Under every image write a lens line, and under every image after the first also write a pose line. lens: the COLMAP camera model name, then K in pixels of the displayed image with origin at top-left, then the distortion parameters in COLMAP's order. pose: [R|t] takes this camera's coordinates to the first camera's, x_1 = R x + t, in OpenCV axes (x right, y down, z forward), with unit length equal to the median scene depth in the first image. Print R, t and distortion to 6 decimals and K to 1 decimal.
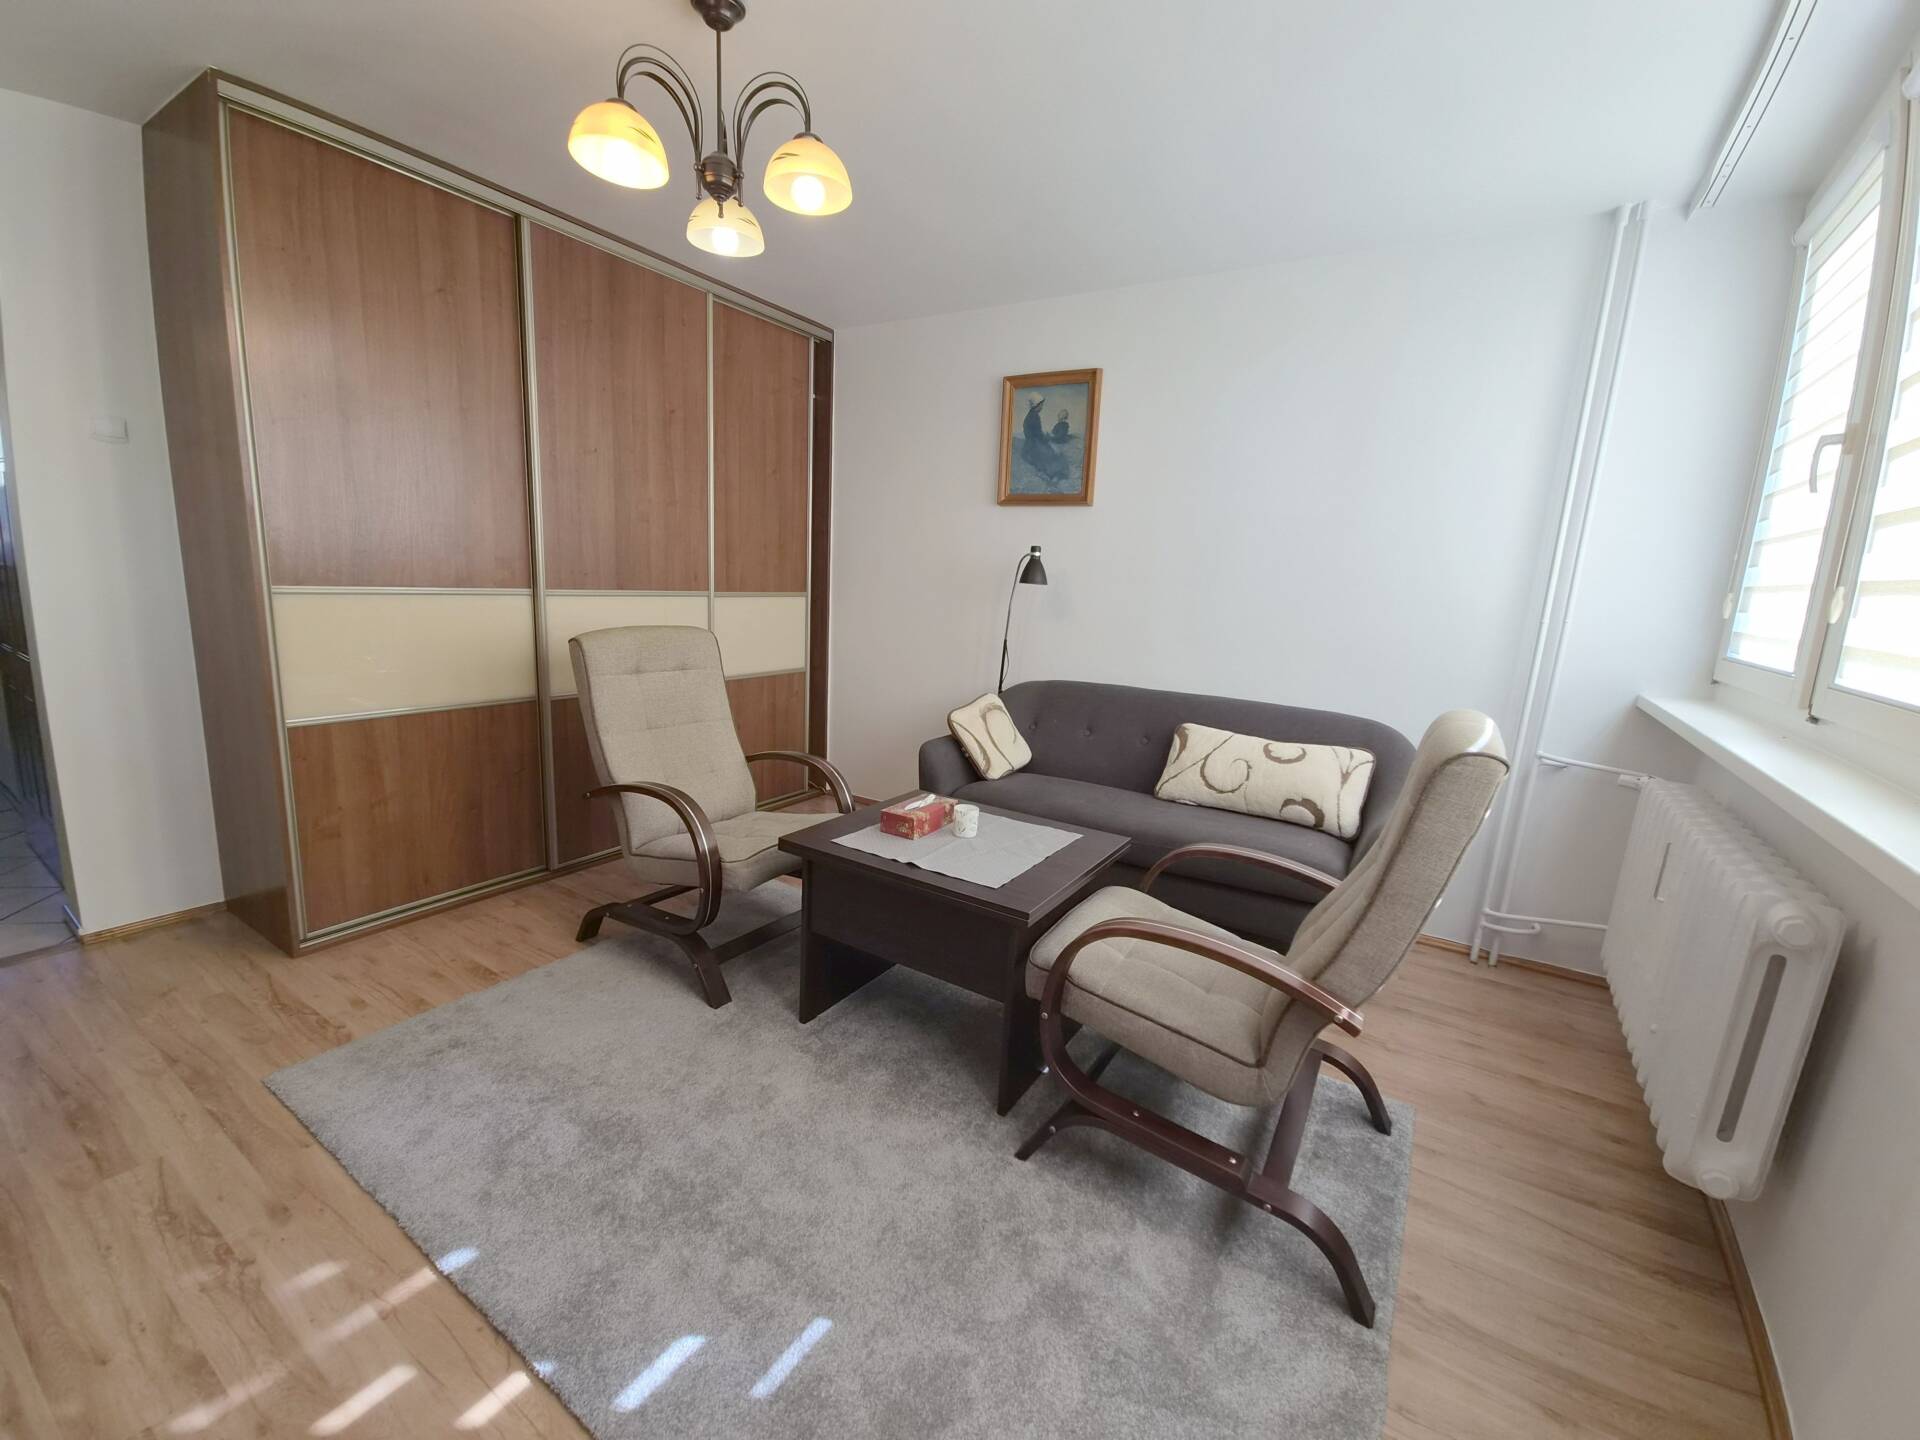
lens RADIAL K [[778.5, 0, 956.8], [0, 778.5, 714.1], [0, 0, 1]] dist [0.014406, -0.005680]
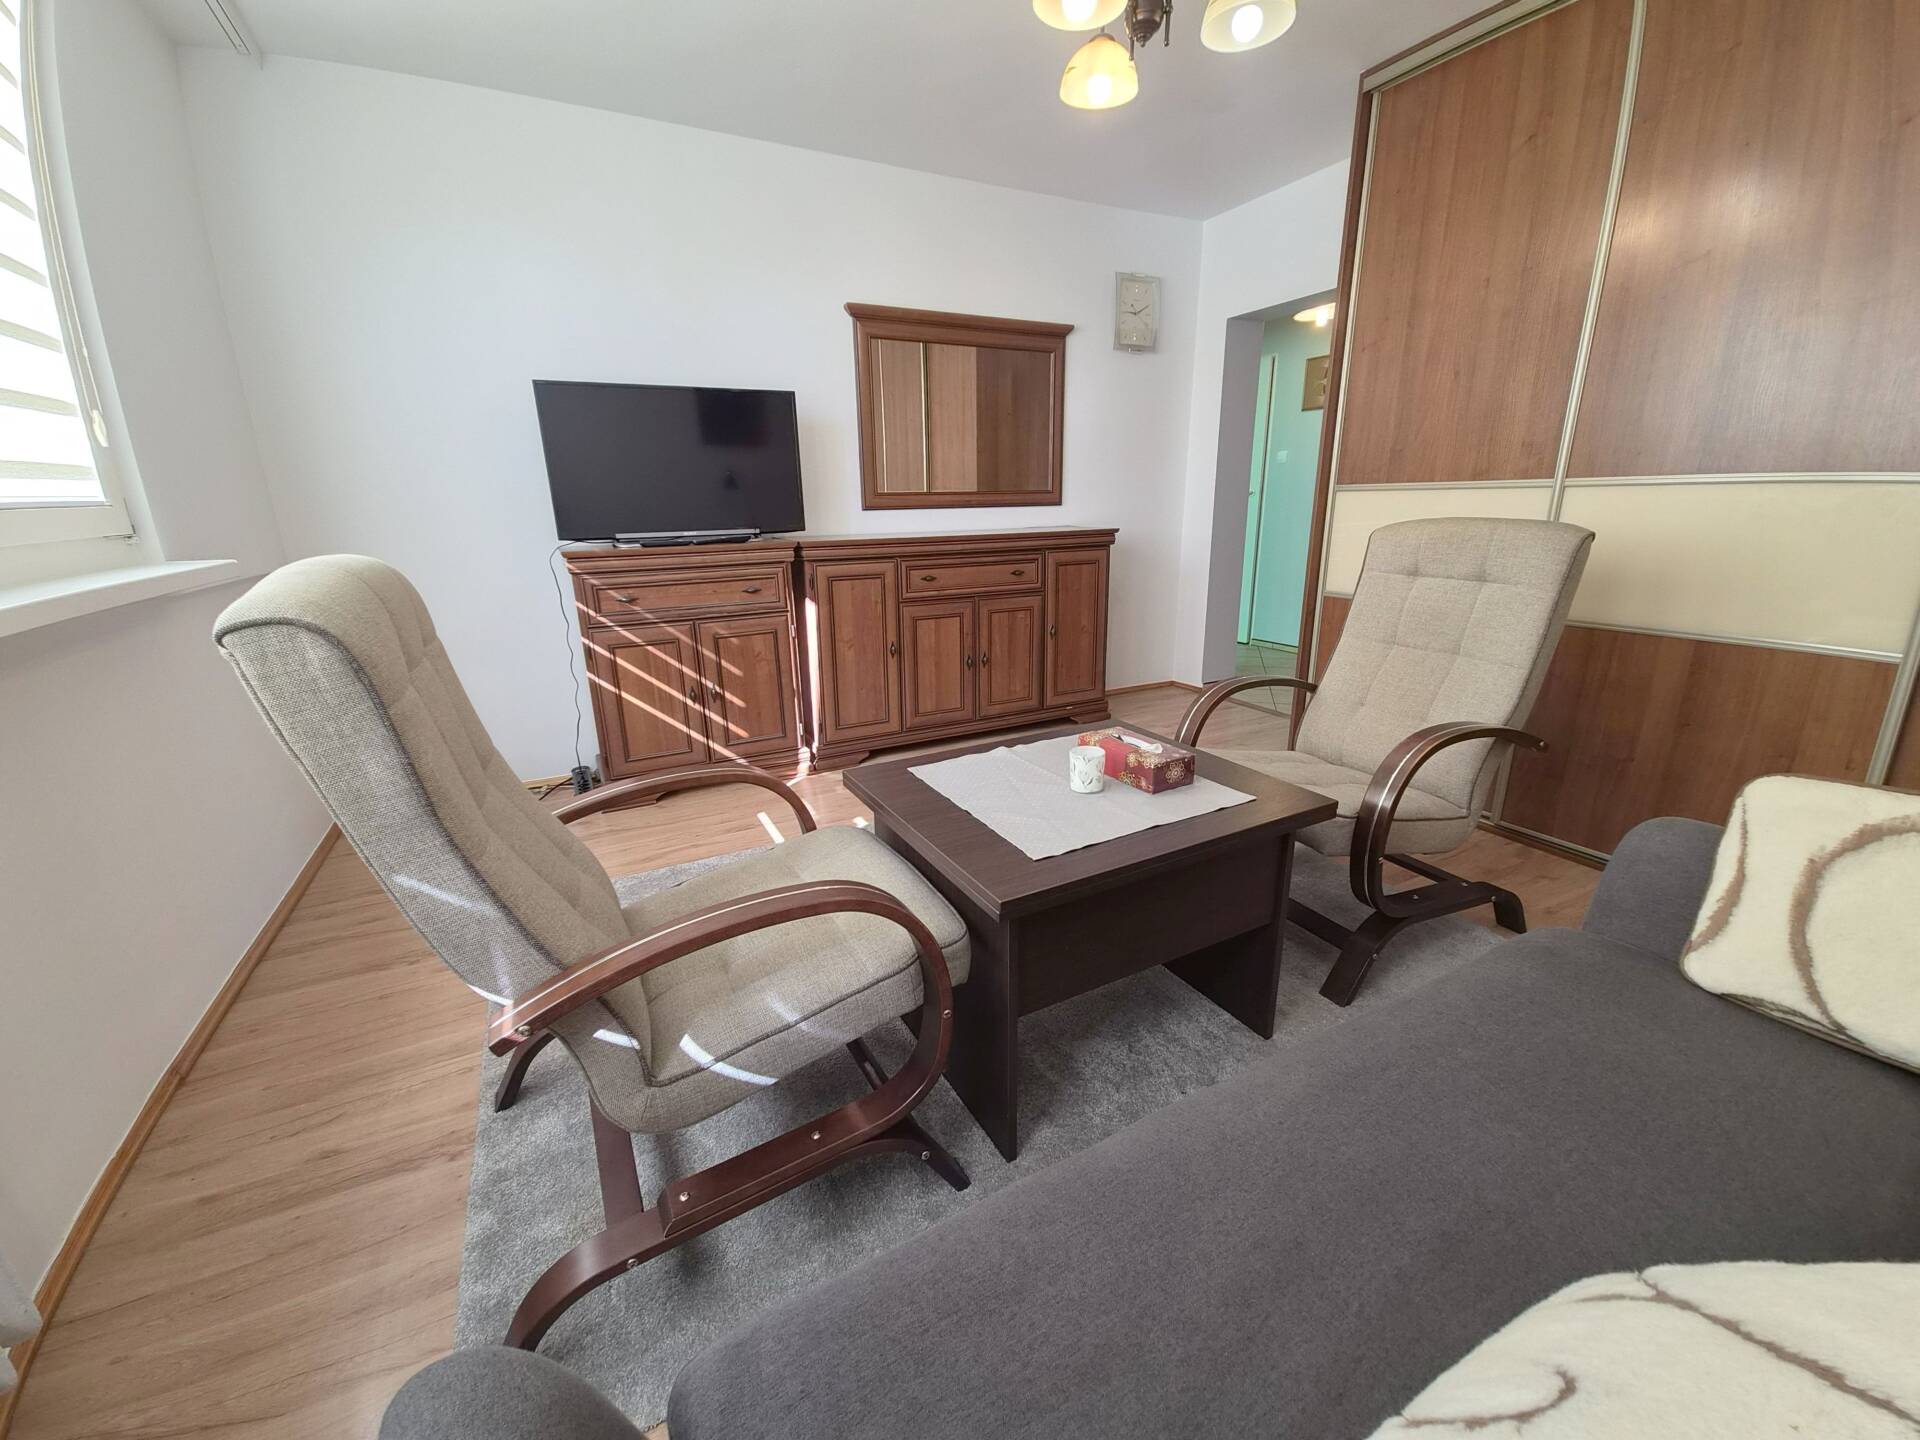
lens RADIAL K [[778.5, 0, 956.8], [0, 778.5, 714.1], [0, 0, 1]] dist [0.014406, -0.005680]
pose [[-0.478346, 0.206885, -0.853454, 0.663330], [-0.166304, 0.932926, 0.319360, -0.117456], [0.862280, 0.294698, -0.411856, 1.173753]]
